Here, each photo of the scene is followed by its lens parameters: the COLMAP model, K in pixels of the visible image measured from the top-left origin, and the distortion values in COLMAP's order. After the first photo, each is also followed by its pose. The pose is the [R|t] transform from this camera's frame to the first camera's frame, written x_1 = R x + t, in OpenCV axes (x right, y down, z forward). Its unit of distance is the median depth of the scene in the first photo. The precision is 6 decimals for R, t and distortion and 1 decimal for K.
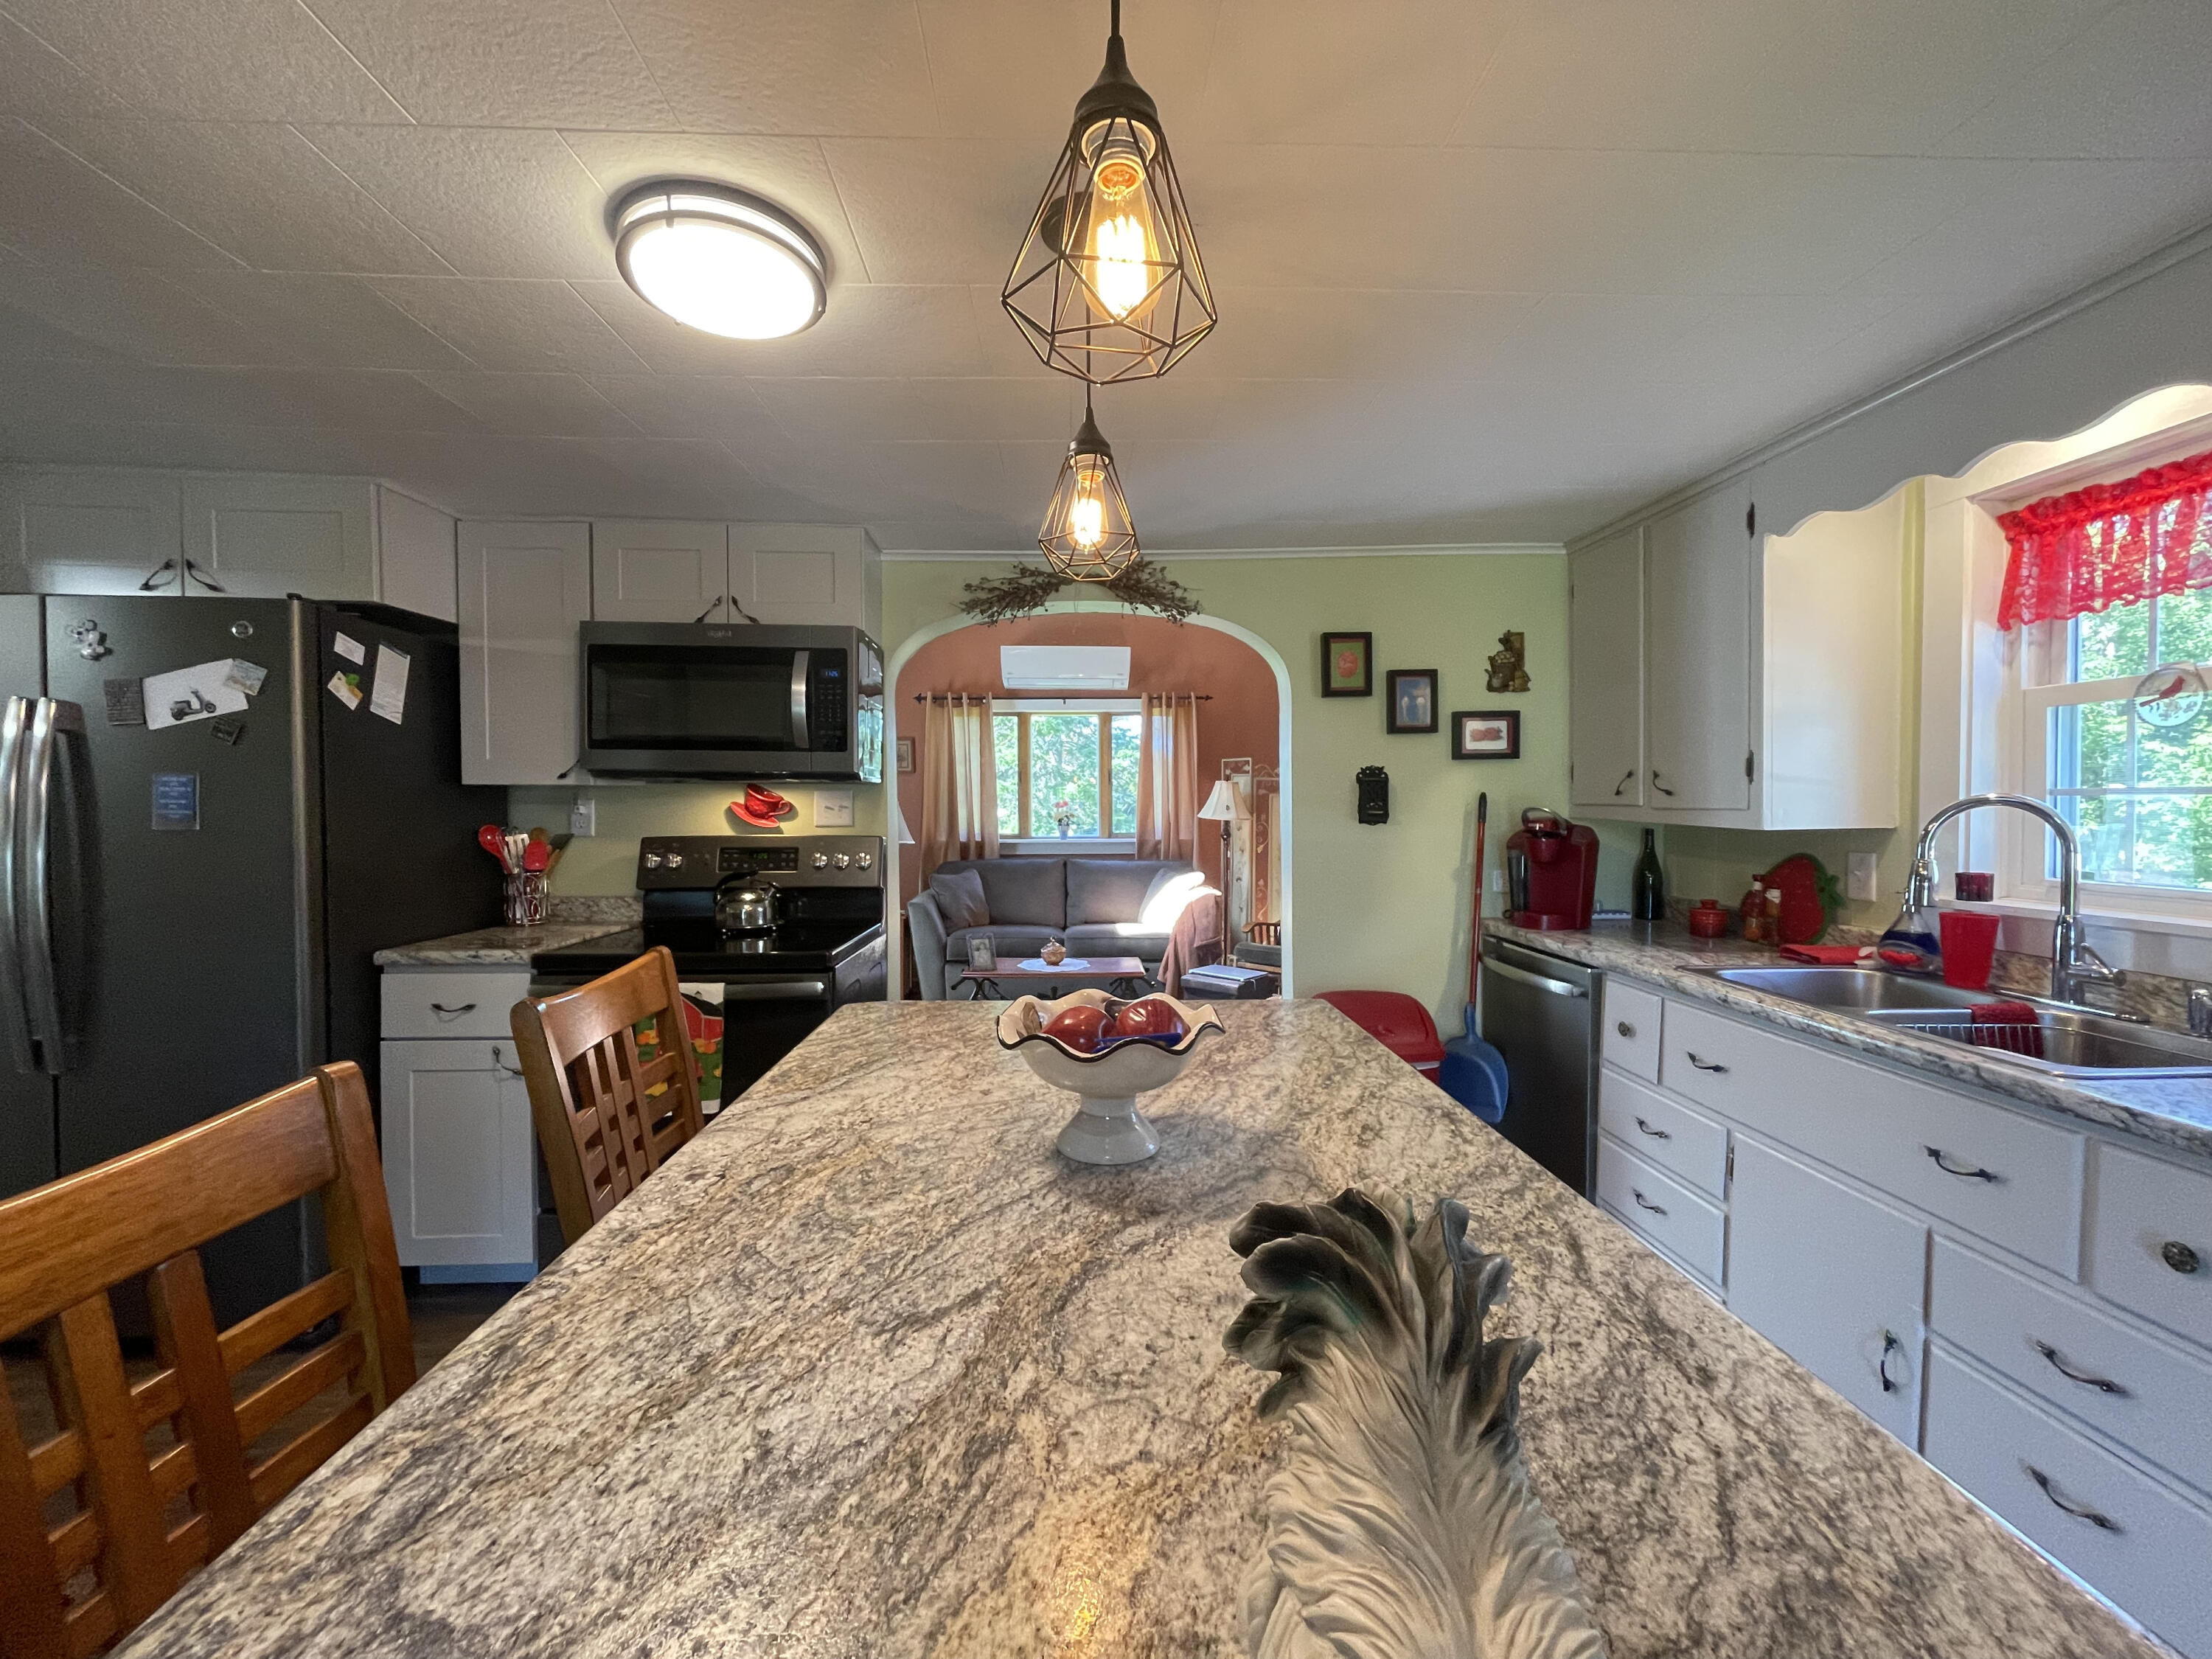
lens RADIAL K [[887.7, 0, 1107.3], [0, 887.7, 828.1], [0, 0, 1]] dist [0.004562, 0.000144]
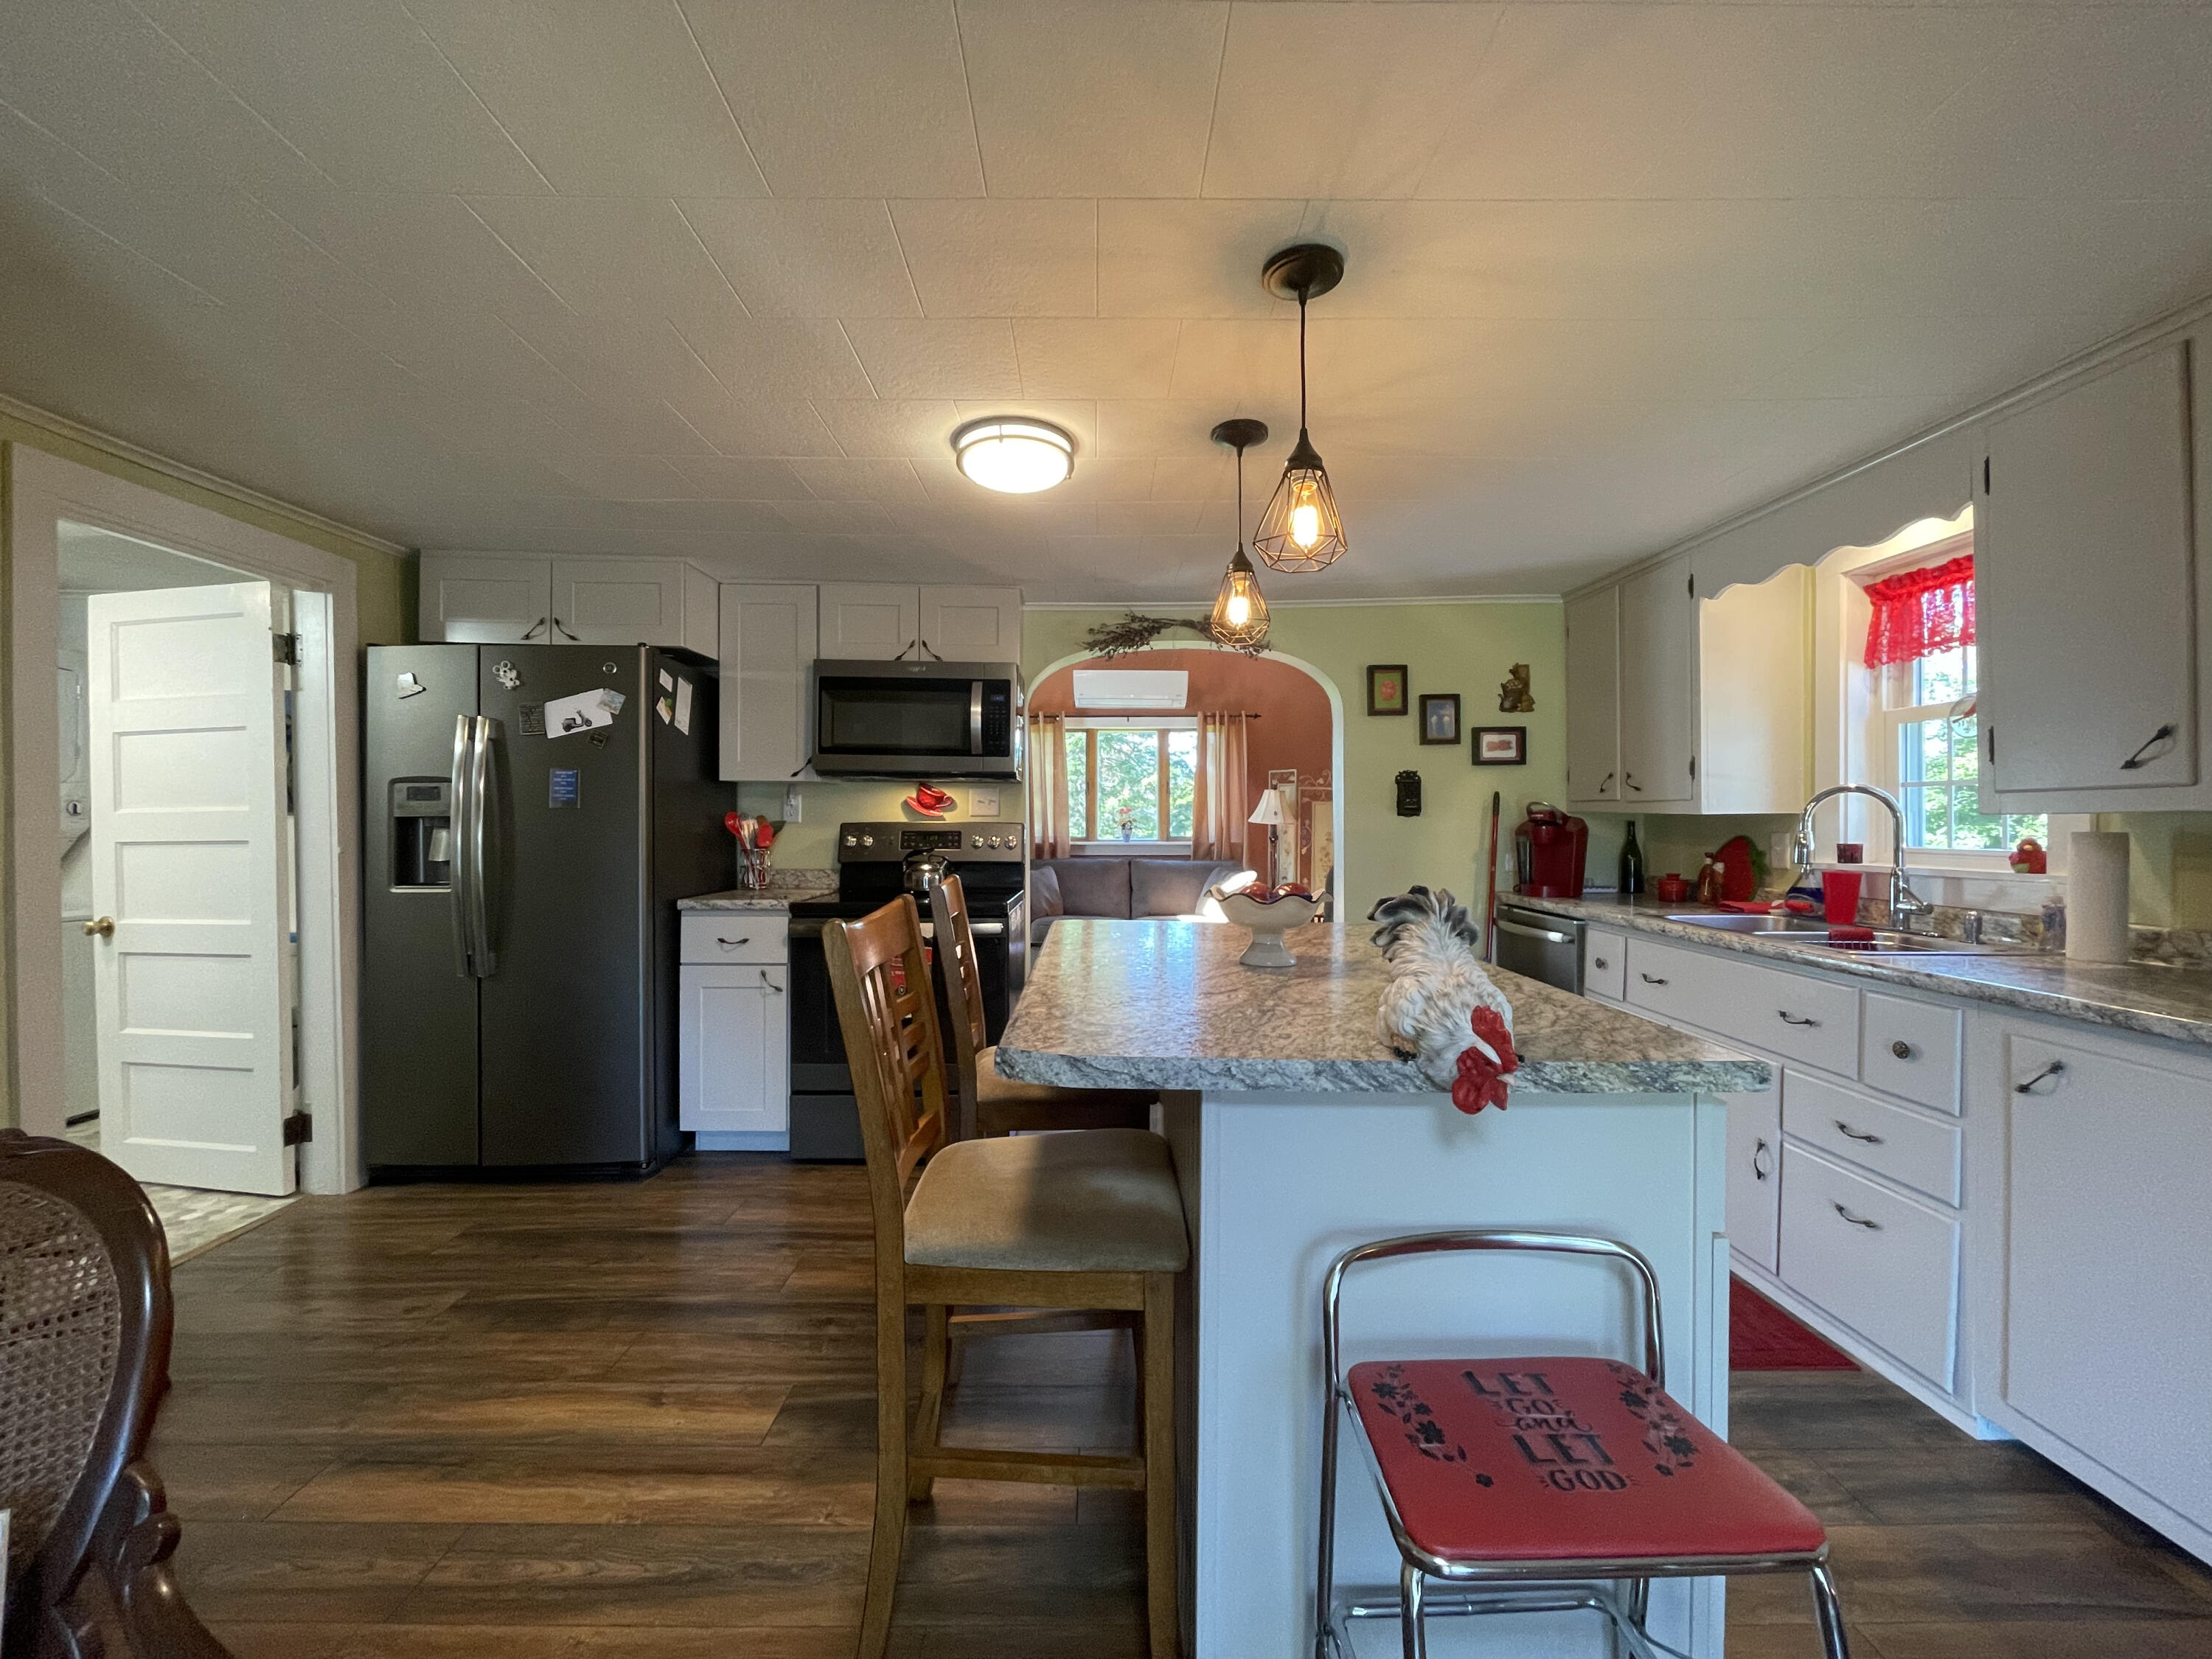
lens RADIAL K [[887.7, 0, 1107.3], [0, 887.7, 828.3], [0, 0, 1]] dist [0.004562, 0.000144]
pose [[0.999537, 0.004791, -0.030037, -0.112557], [-0.005383, 0.999792, -0.019651, 0.049264], [0.029937, 0.019803, 0.999356, -0.339658]]
